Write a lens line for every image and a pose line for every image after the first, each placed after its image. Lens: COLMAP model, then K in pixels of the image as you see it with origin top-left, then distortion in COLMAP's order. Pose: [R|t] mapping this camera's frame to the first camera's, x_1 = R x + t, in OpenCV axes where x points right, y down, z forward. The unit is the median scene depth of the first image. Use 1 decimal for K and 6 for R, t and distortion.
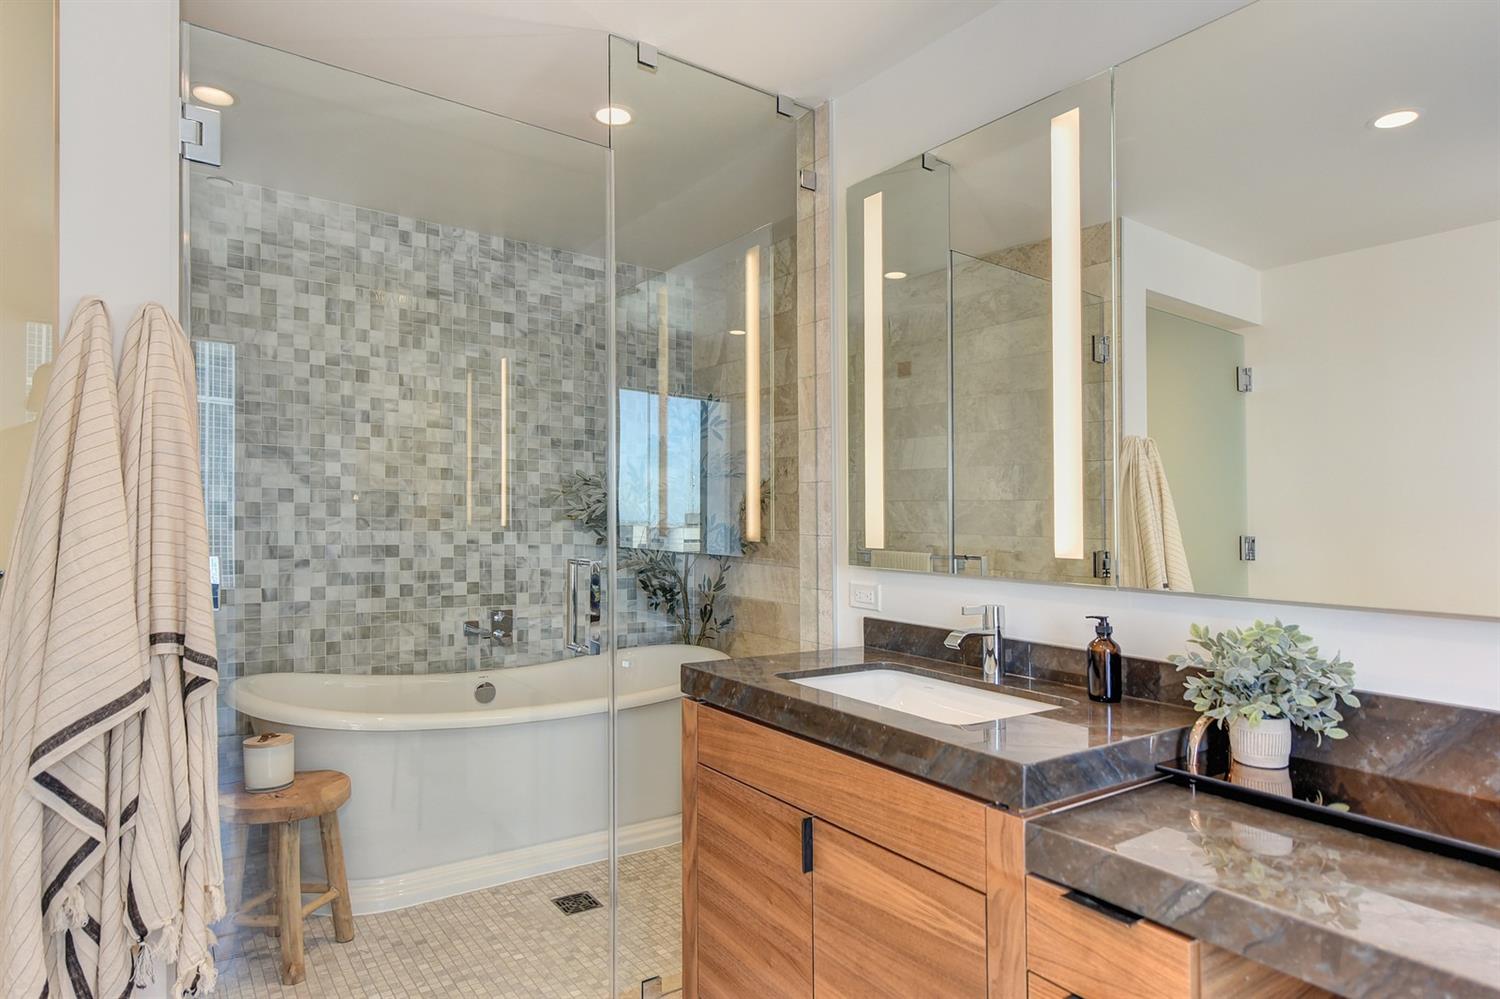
lens RADIAL K [[847.0, 0, 751.0], [0, 847.0, 495.5], [0, 0, 1]] dist [-0.001331, 0.002299]
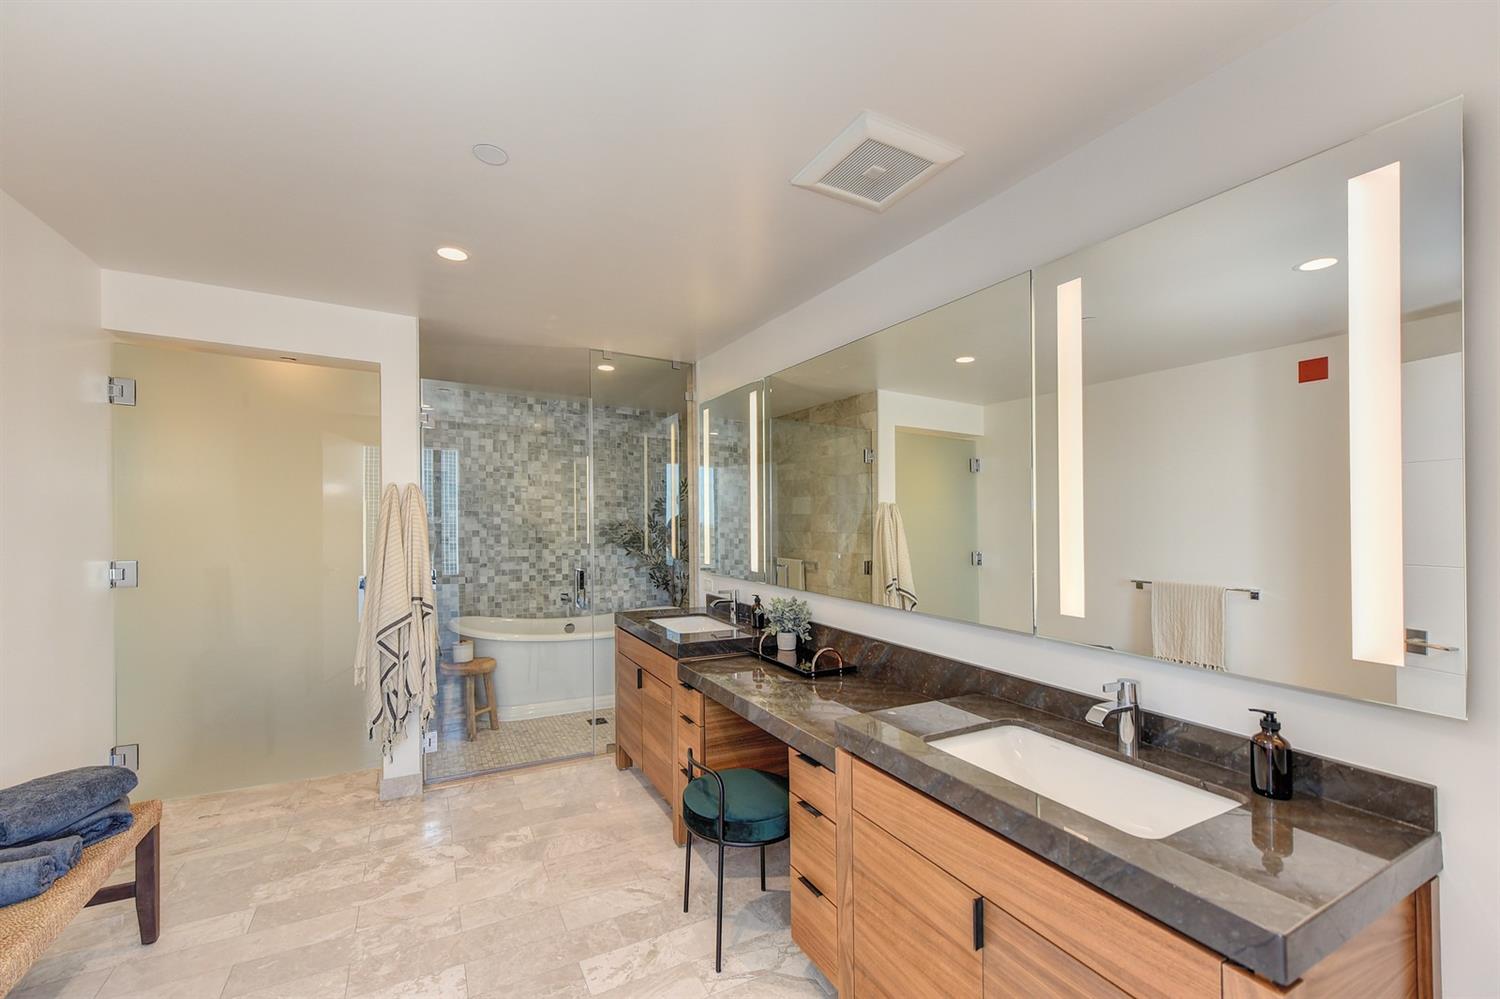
lens RADIAL K [[592.6, 0, 745.9], [0, 592.6, 513.7], [0, 0, 1]] dist [0.002296, 0.000869]
pose [[0.992484, -0.003943, -0.122312, 0.304758], [0.005551, 0.999903, 0.012803, -0.064298], [0.122250, -0.013385, 0.992409, -0.394165]]
